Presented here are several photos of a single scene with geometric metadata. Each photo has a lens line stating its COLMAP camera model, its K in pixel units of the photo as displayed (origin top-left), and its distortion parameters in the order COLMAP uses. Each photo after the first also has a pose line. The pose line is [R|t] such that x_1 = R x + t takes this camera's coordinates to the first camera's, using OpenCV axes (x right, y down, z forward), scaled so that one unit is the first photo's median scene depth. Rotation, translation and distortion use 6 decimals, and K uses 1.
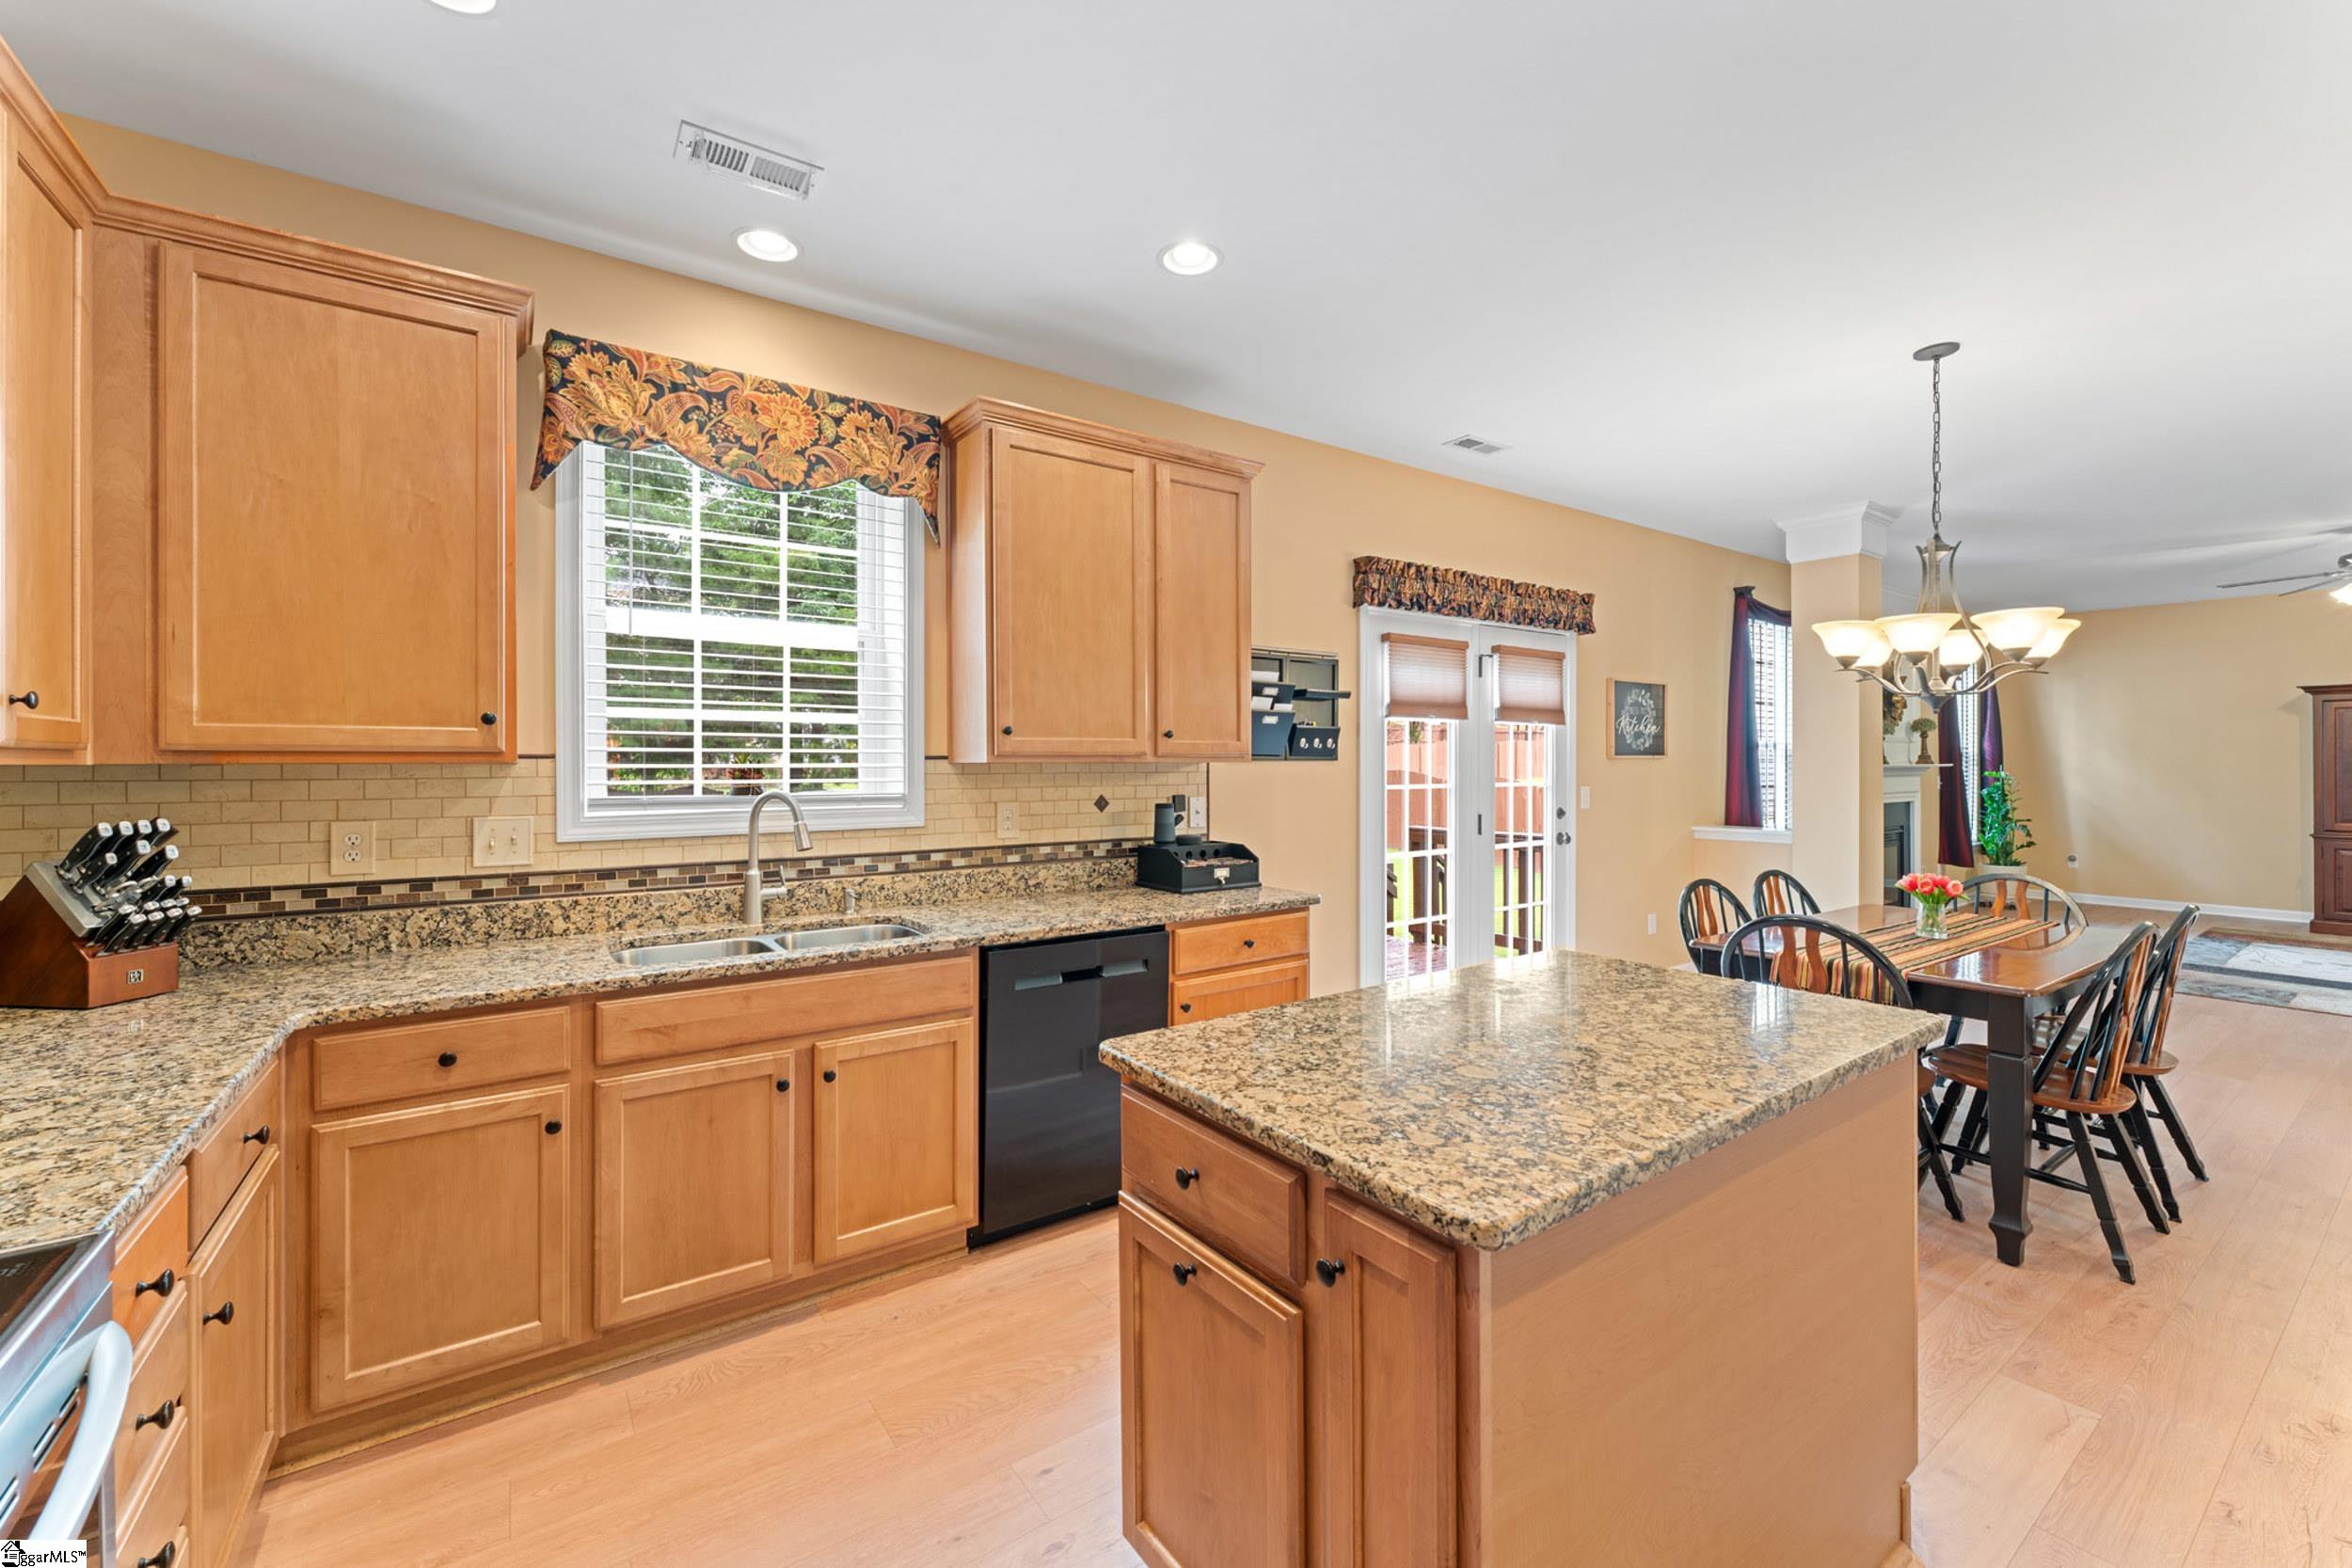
lens RADIAL K [[944.8, 0, 1180.6], [0, 944.8, 774.4], [0, 0, 1]] dist [-0.000781, 0.000023]
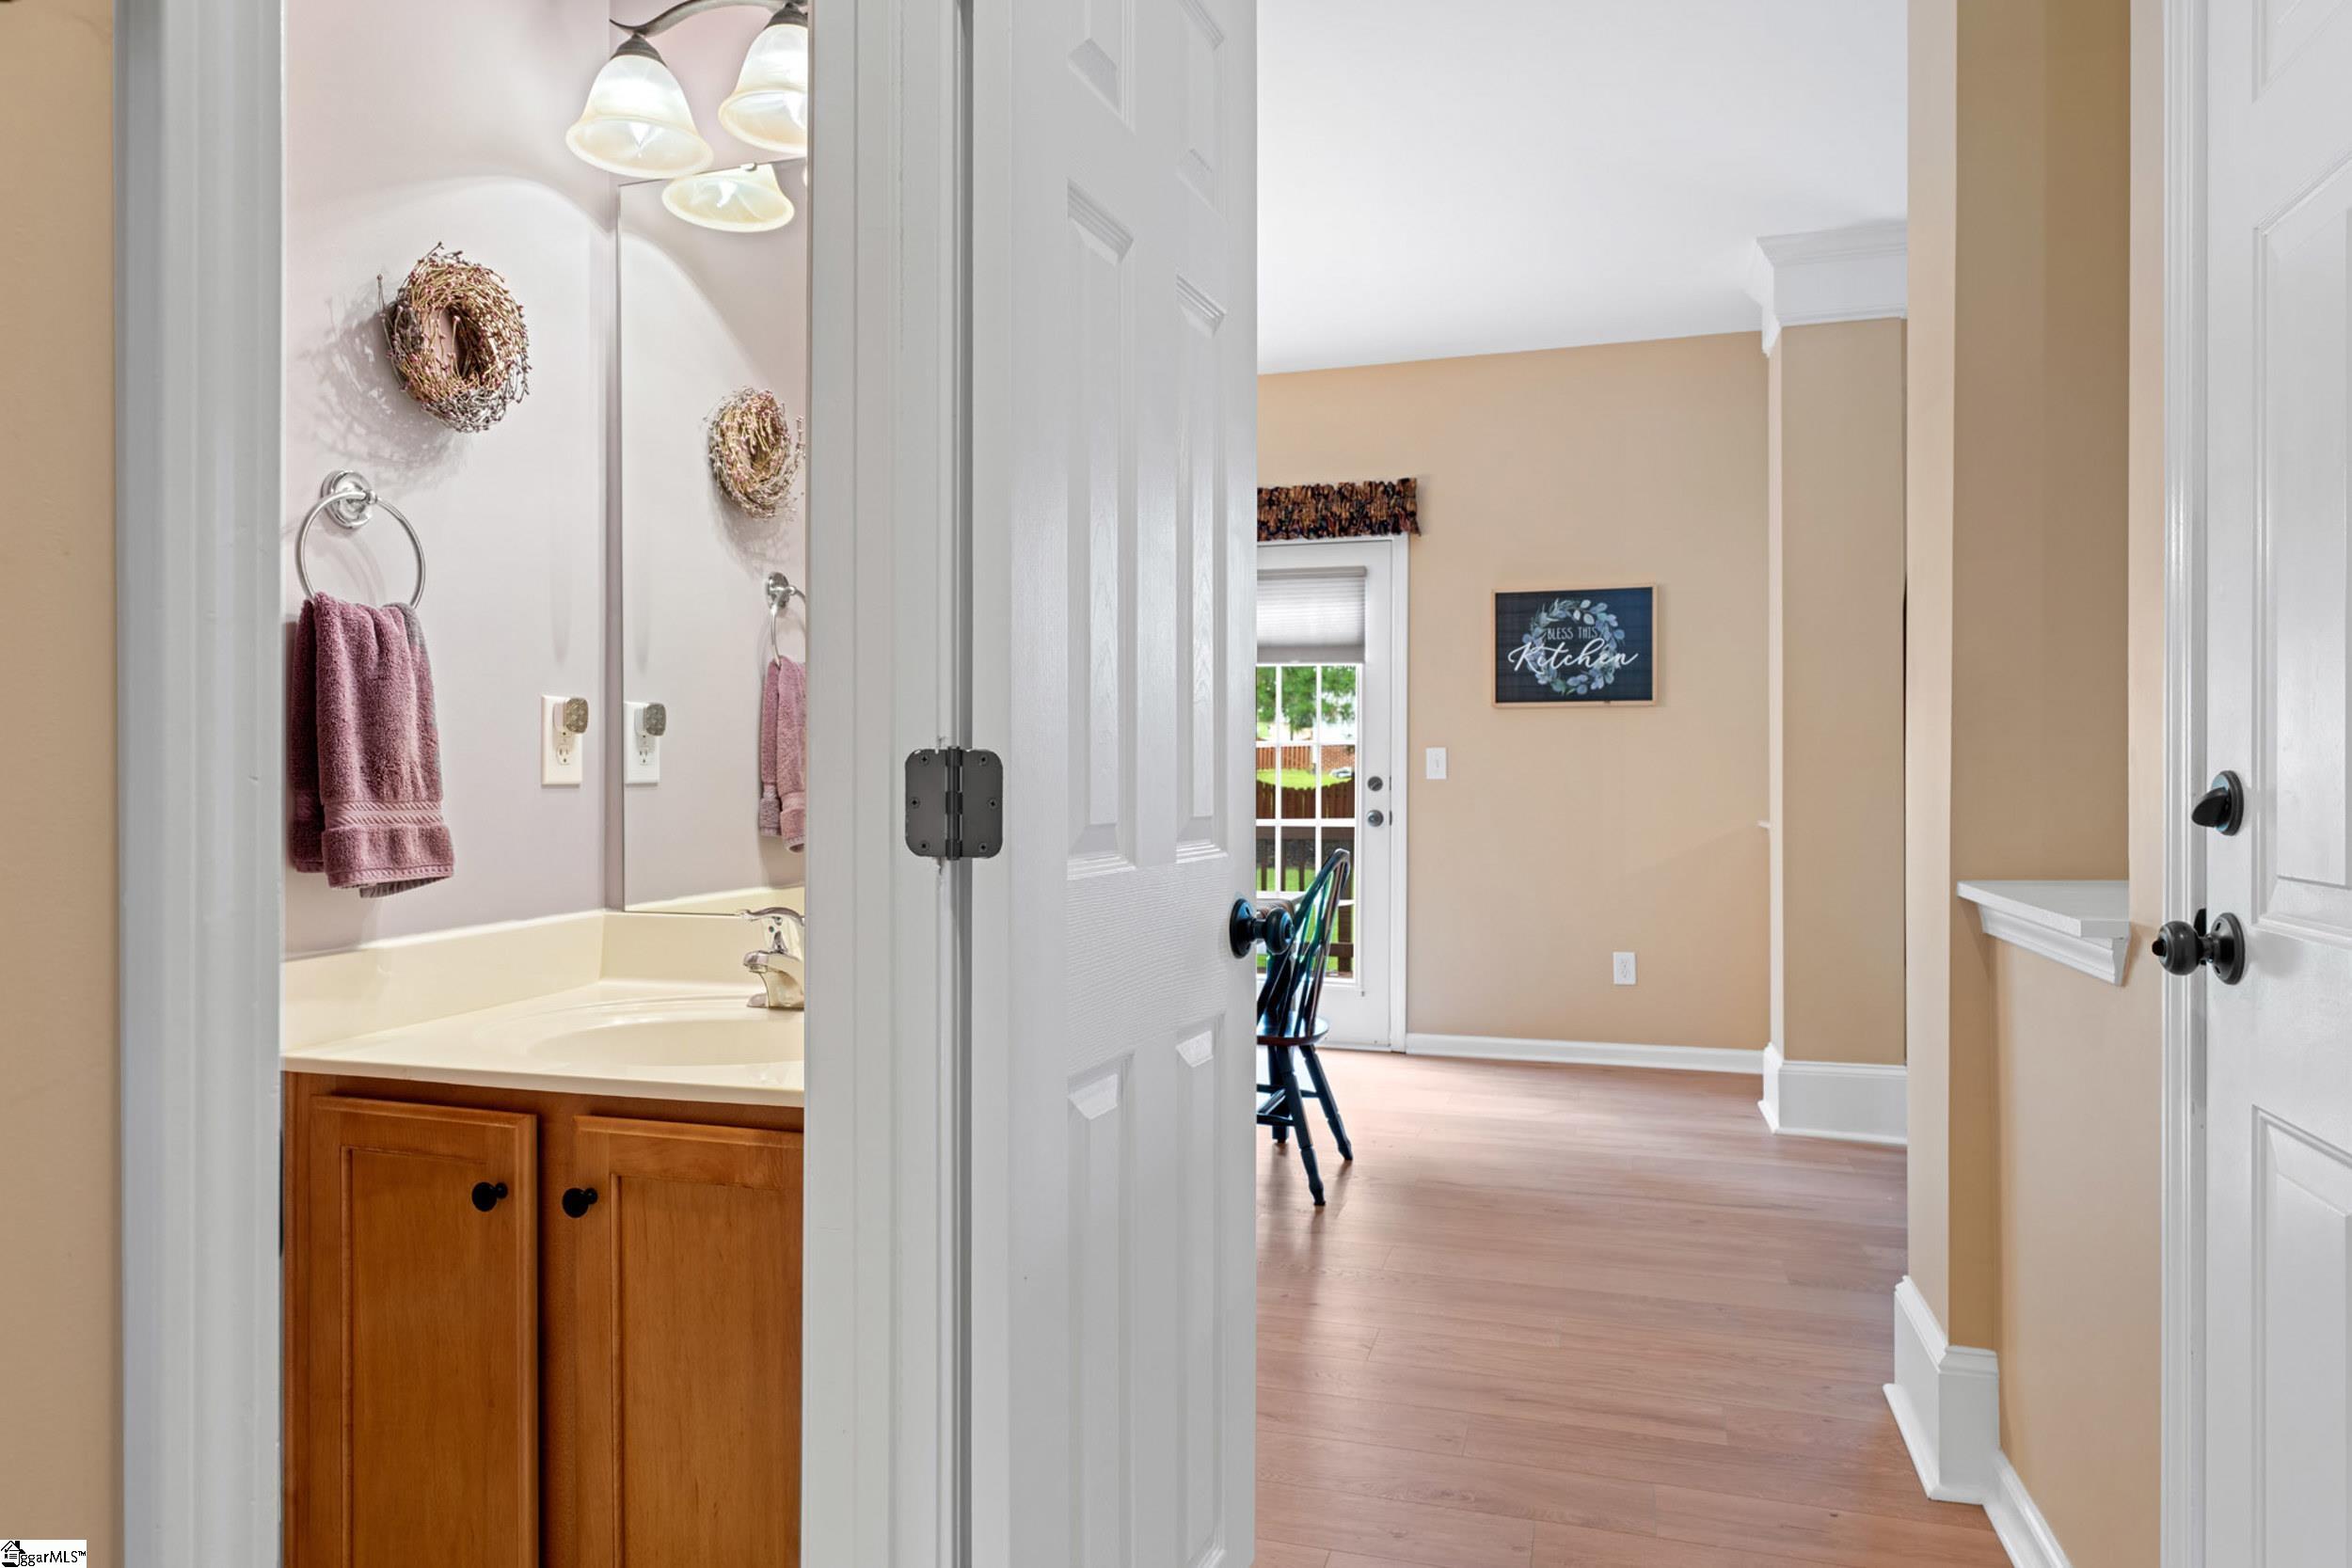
lens RADIAL K [[1402.5, 0, 1182.4], [0, 1402.5, 779.6], [0, 0, 1]] dist [-0.000514, -0.000230]
pose [[0.611195, 0.003578, -0.791472, 1.571510], [-0.013252, 0.999896, -0.005713, 0.061449], [0.791369, 0.013981, 0.611178, 0.293675]]
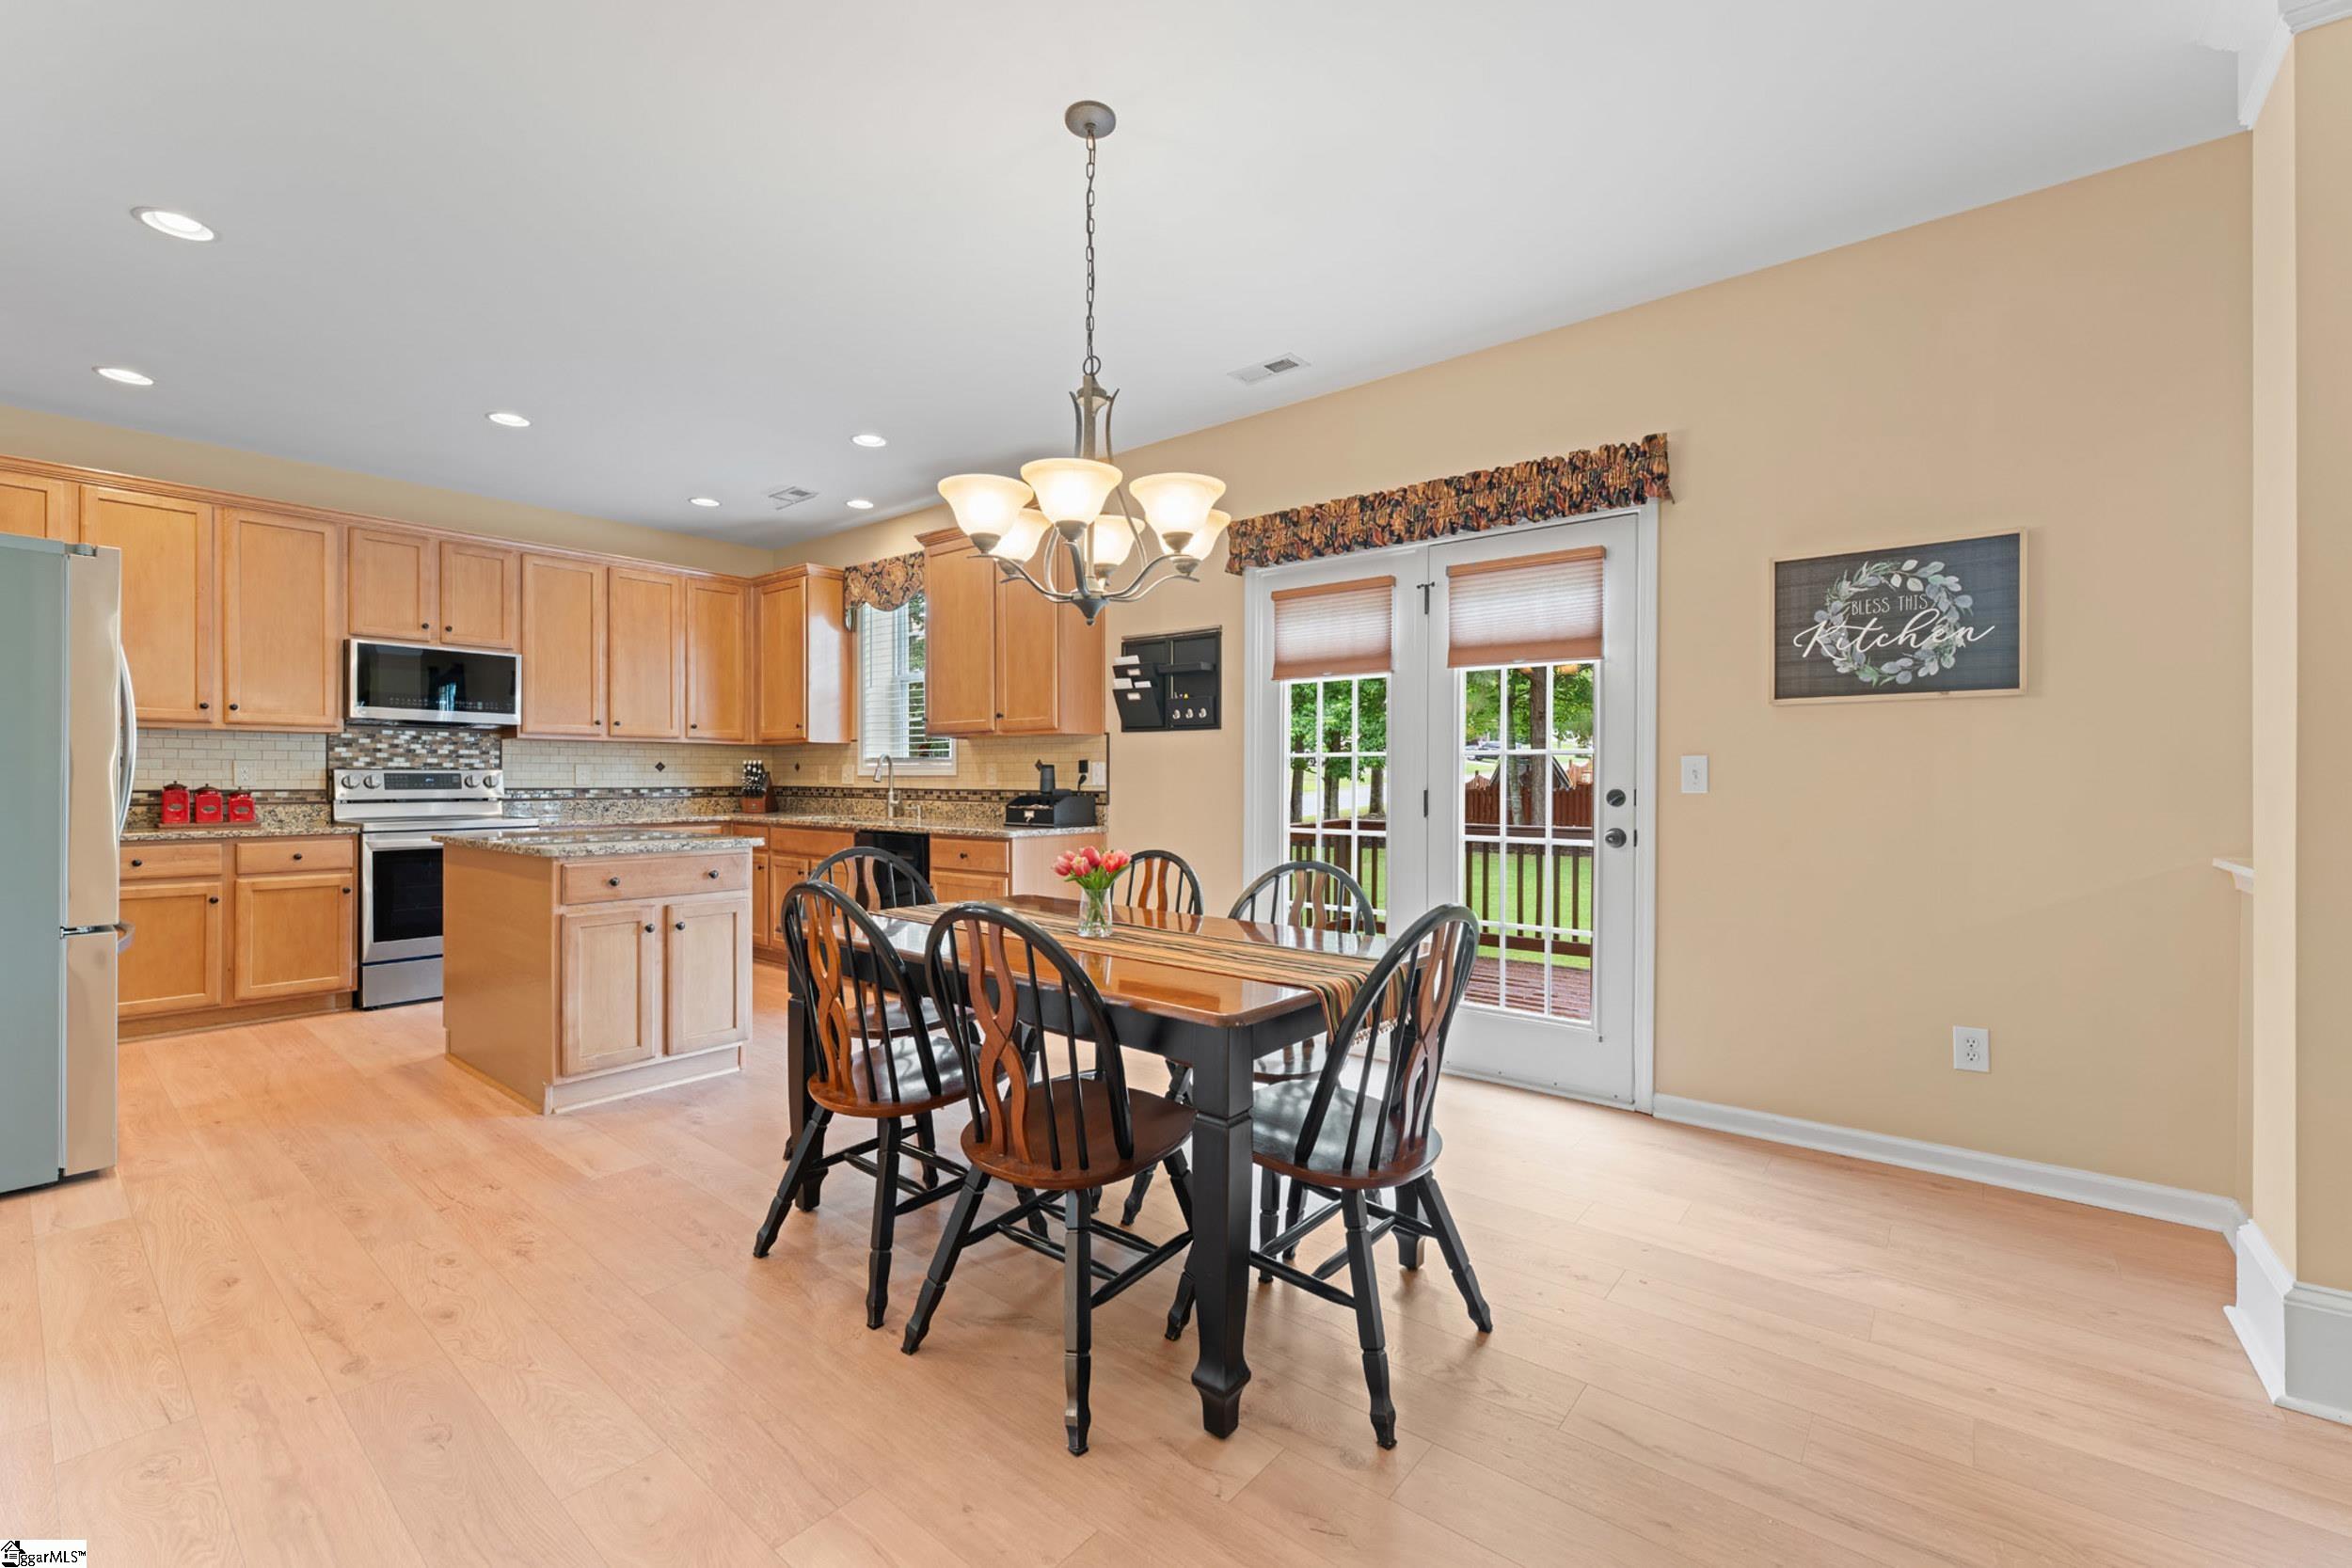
lens RADIAL K [[982.1, 0, 1171.0], [0, 982.1, 782.6], [0, 0, 1]] dist [0.000492, 0.000500]
pose [[0.262796, 0.008437, -0.964815, 1.285399], [-0.013902, 0.999891, 0.004957, 0.042573], [0.964751, 0.012110, 0.262884, 0.726004]]
